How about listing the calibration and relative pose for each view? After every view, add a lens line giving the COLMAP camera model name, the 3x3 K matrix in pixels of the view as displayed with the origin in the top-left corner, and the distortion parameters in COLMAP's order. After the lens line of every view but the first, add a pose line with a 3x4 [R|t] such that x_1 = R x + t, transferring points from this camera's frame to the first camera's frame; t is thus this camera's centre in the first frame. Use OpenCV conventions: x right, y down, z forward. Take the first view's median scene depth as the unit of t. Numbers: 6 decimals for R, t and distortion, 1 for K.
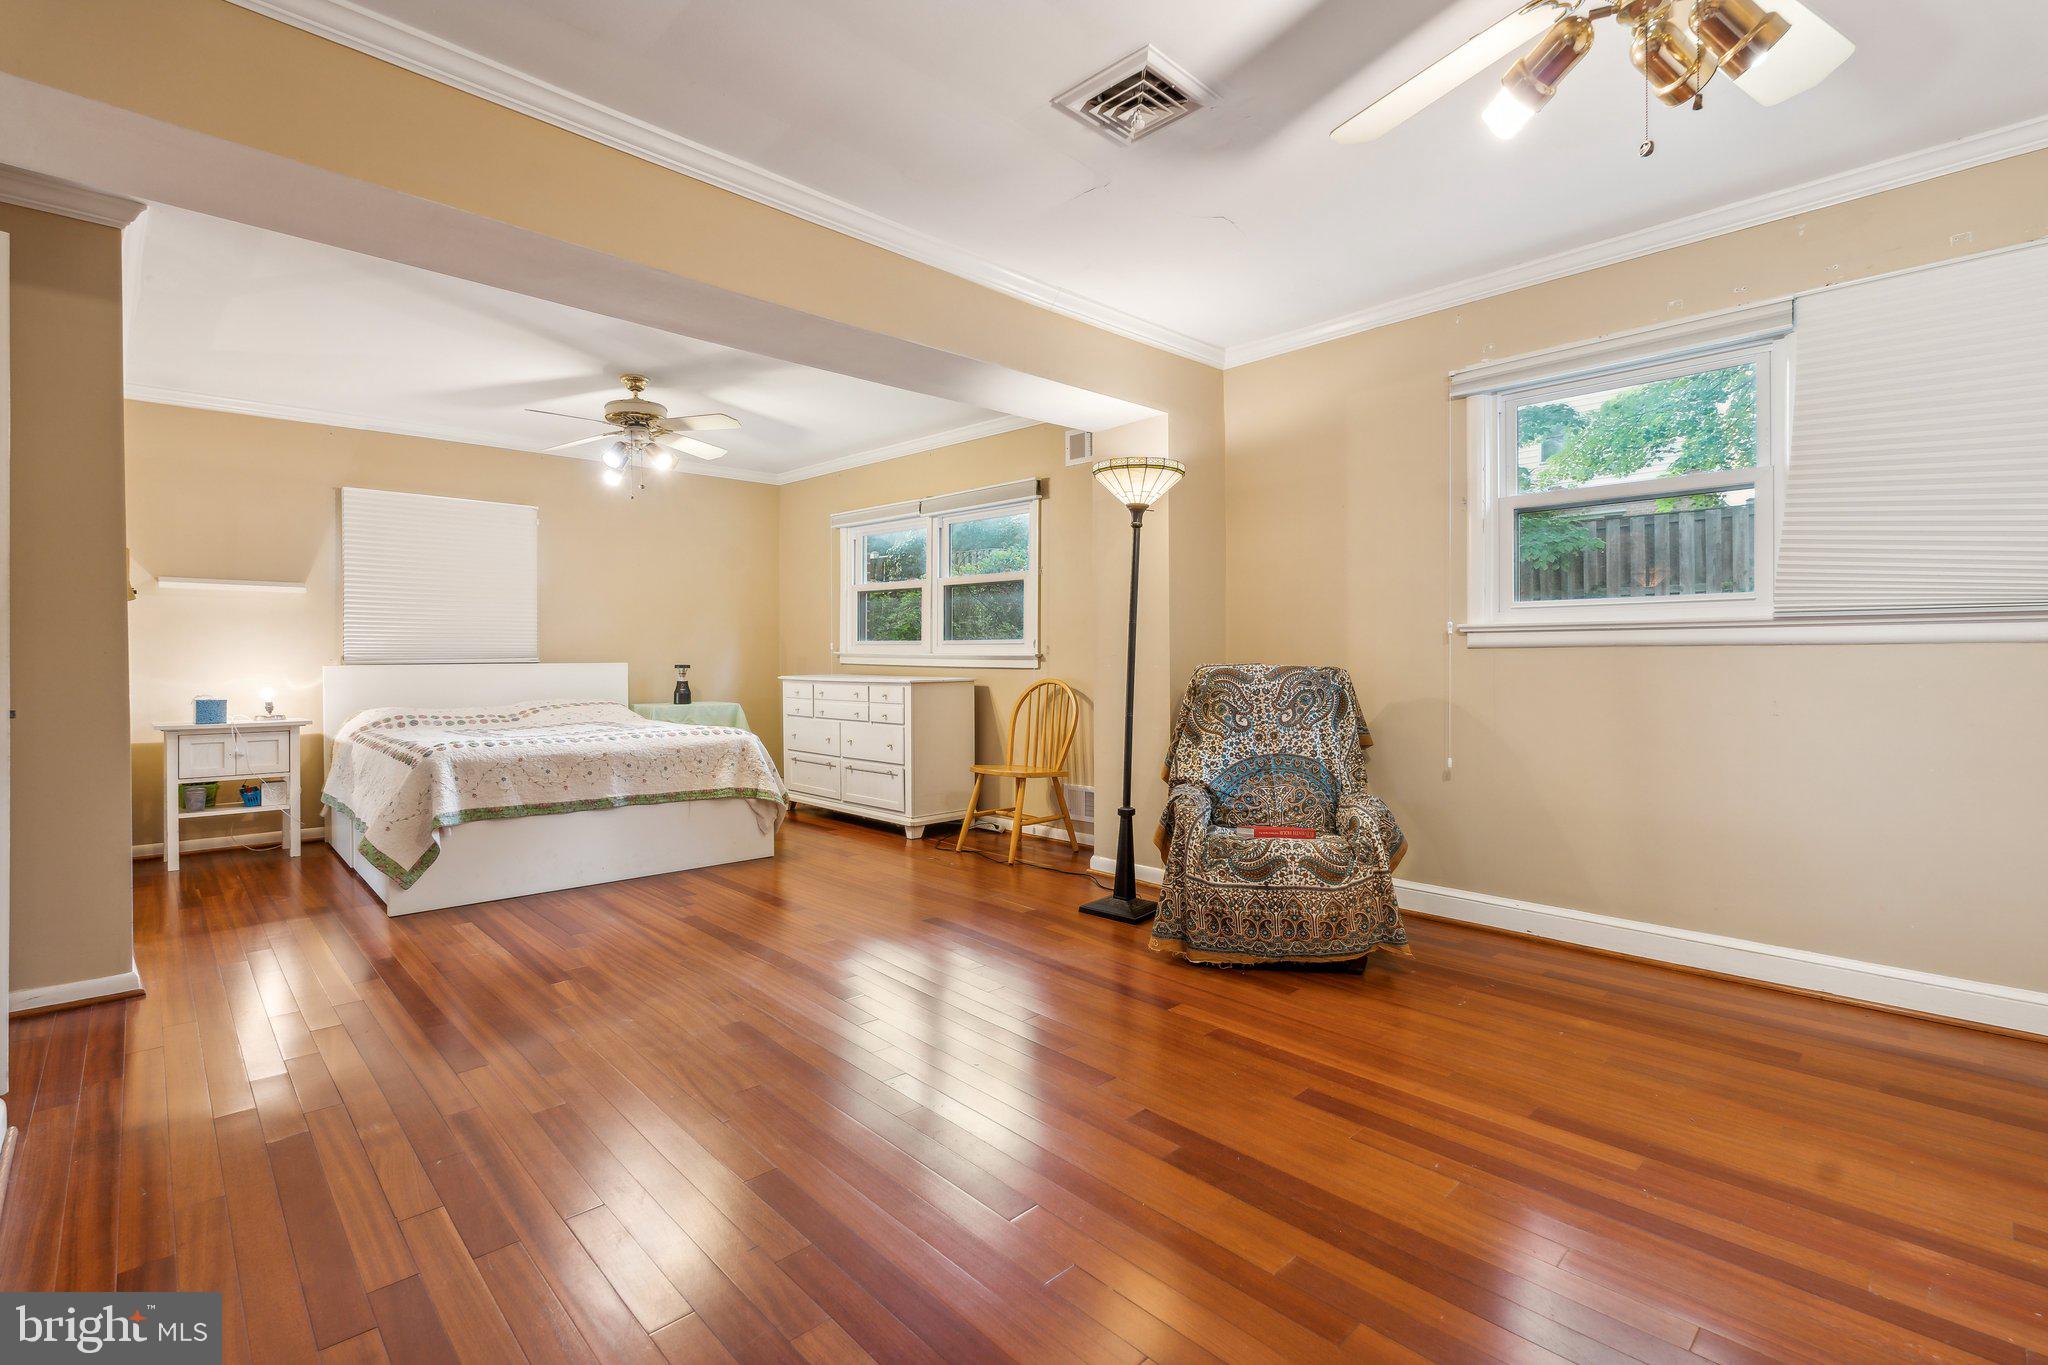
lens RADIAL K [[925.3, 0, 1023.0], [0, 925.3, 669.4], [0, 0, 1]] dist [-0.005971, -0.000571]
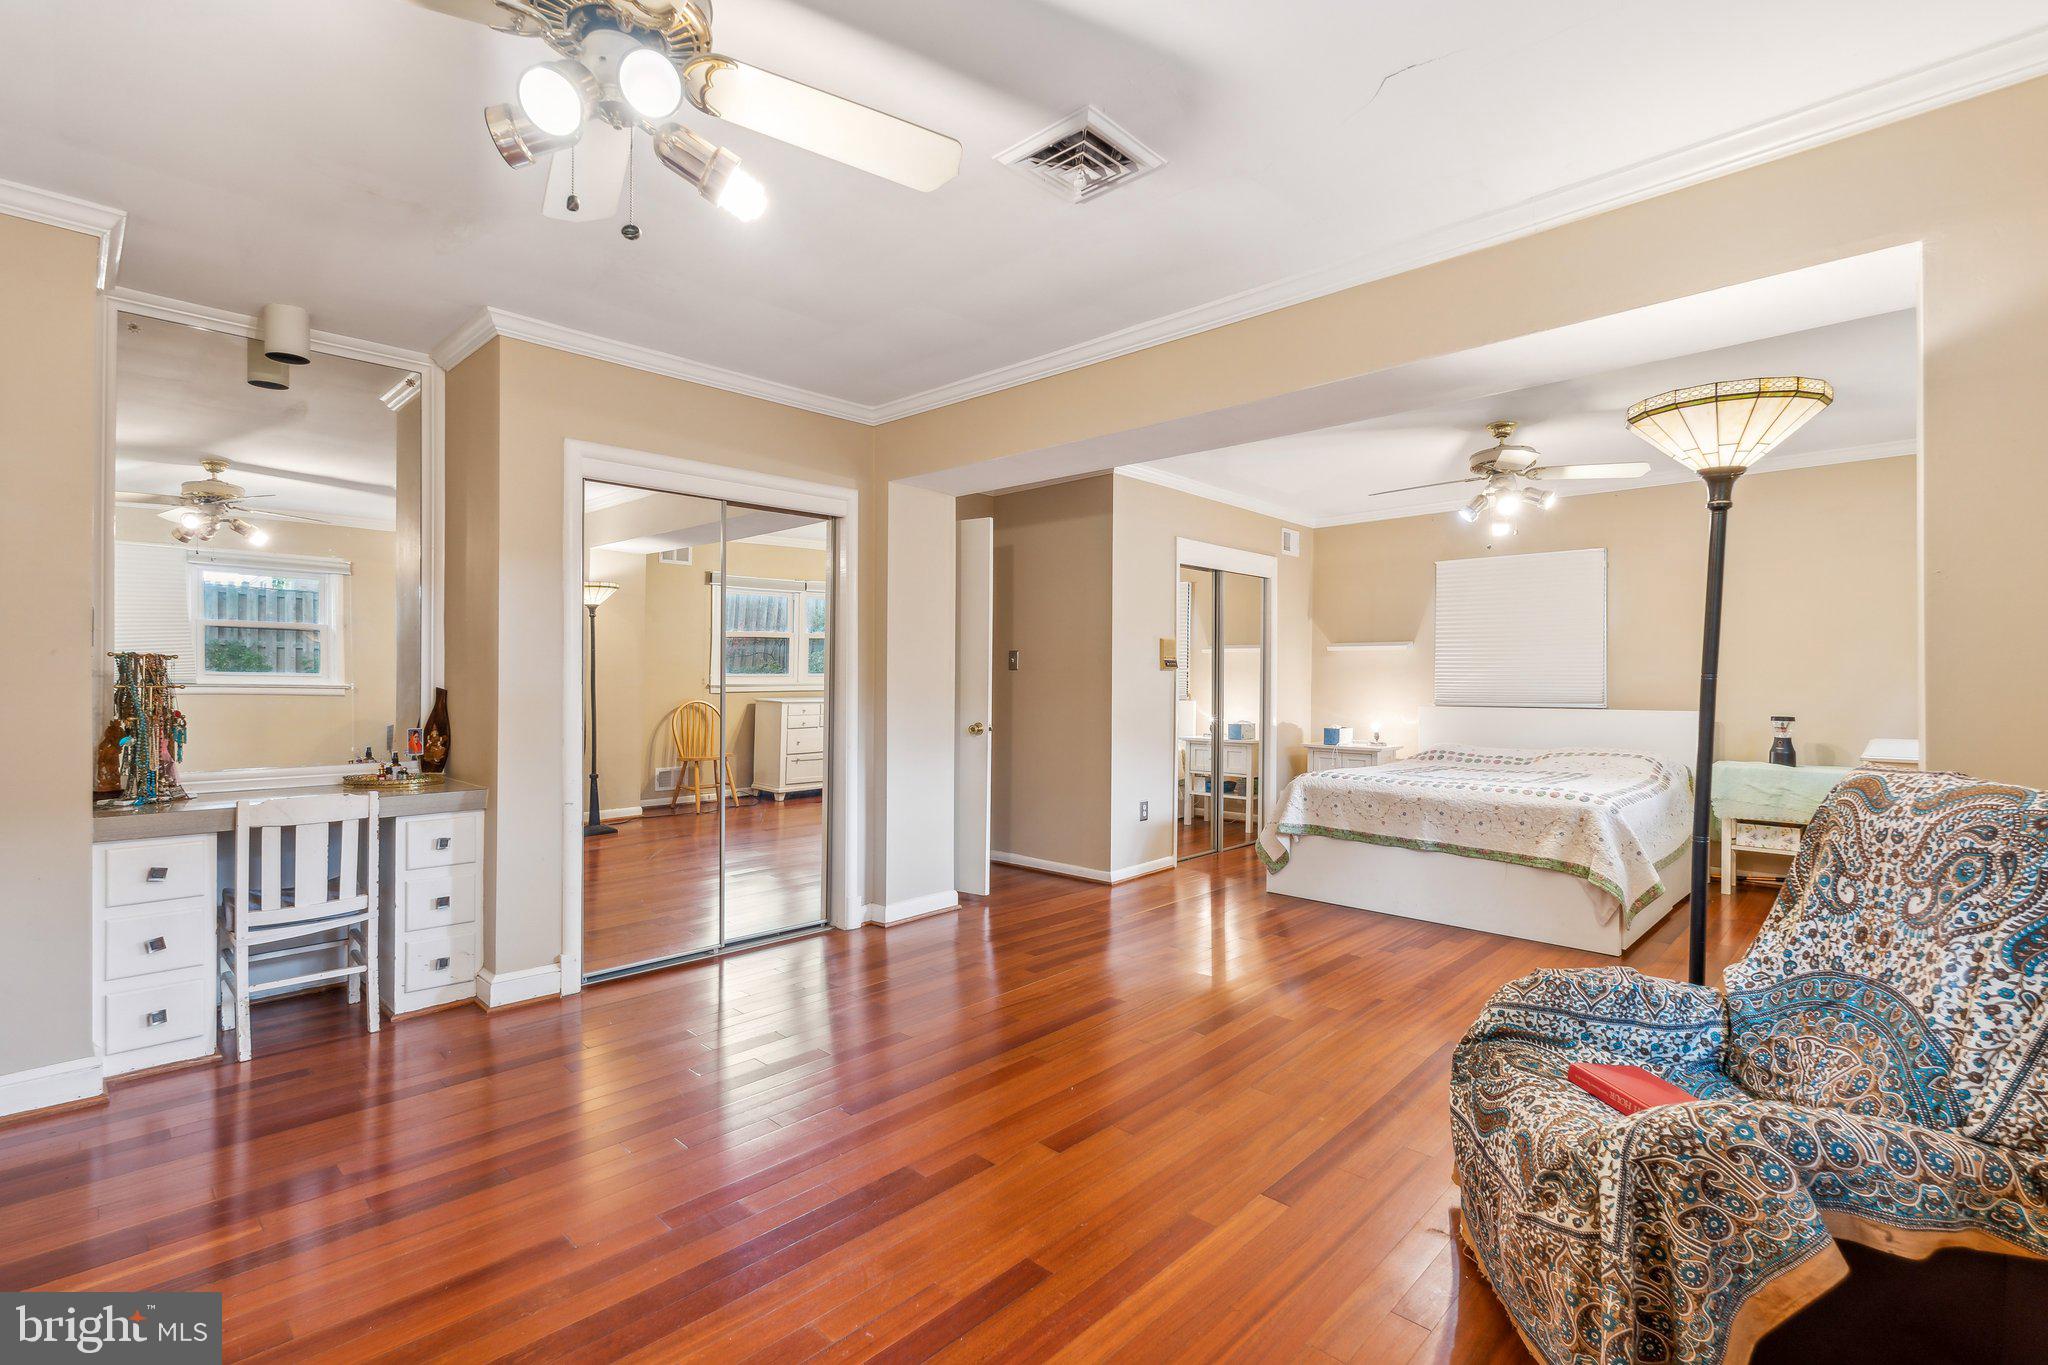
lens RADIAL K [[925.3, 0, 1023.3], [0, 925.3, 680.7], [0, 0, 1]] dist [-0.005971, -0.000571]
pose [[0.037969, 0.001909, -0.999277, 0.630294], [-0.018412, 0.999830, 0.001210, -0.039814], [0.999109, 0.018353, 0.037998, 0.525049]]
